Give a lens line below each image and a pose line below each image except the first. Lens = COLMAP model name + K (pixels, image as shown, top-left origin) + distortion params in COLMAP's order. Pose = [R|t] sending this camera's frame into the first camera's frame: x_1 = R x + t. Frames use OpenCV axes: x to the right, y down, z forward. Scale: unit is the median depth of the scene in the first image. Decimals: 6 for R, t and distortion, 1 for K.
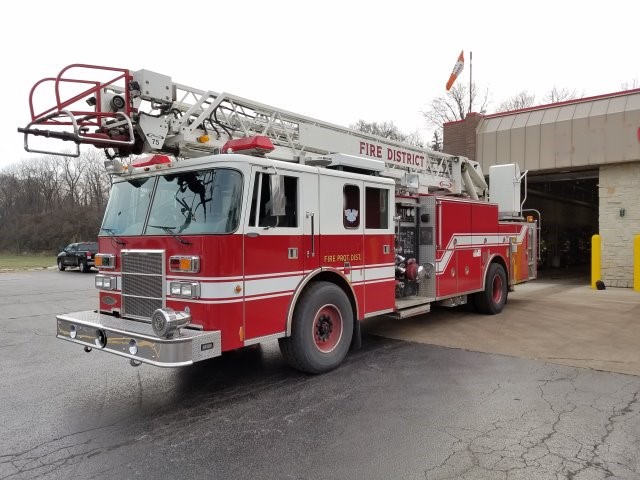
lens RADIAL K [[509.9, 0, 318.0], [0, 509.9, 237.2], [0, 0, 1]] dist [0.009305, -0.102684]
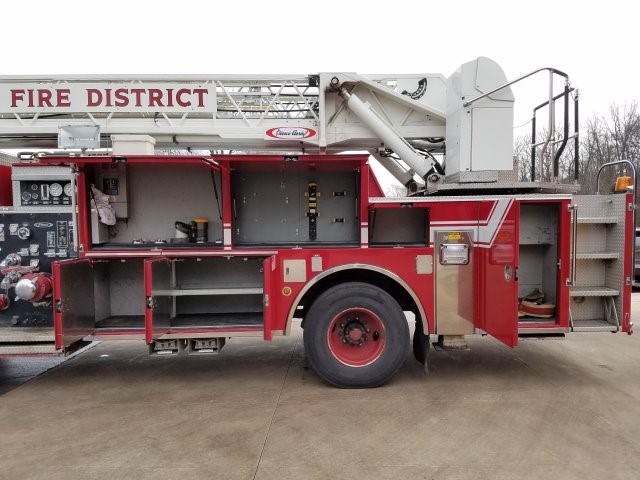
lens RADIAL K [[509.9, 0, 317.7], [0, 509.9, 241.1], [0, 0, 1]] dist [0.009305, -0.102684]
pose [[0.674157, 0.047091, -0.737086, 0.788028], [-0.006649, 0.998312, 0.057699, -0.021851], [0.738559, -0.033998, 0.673332, 0.759682]]
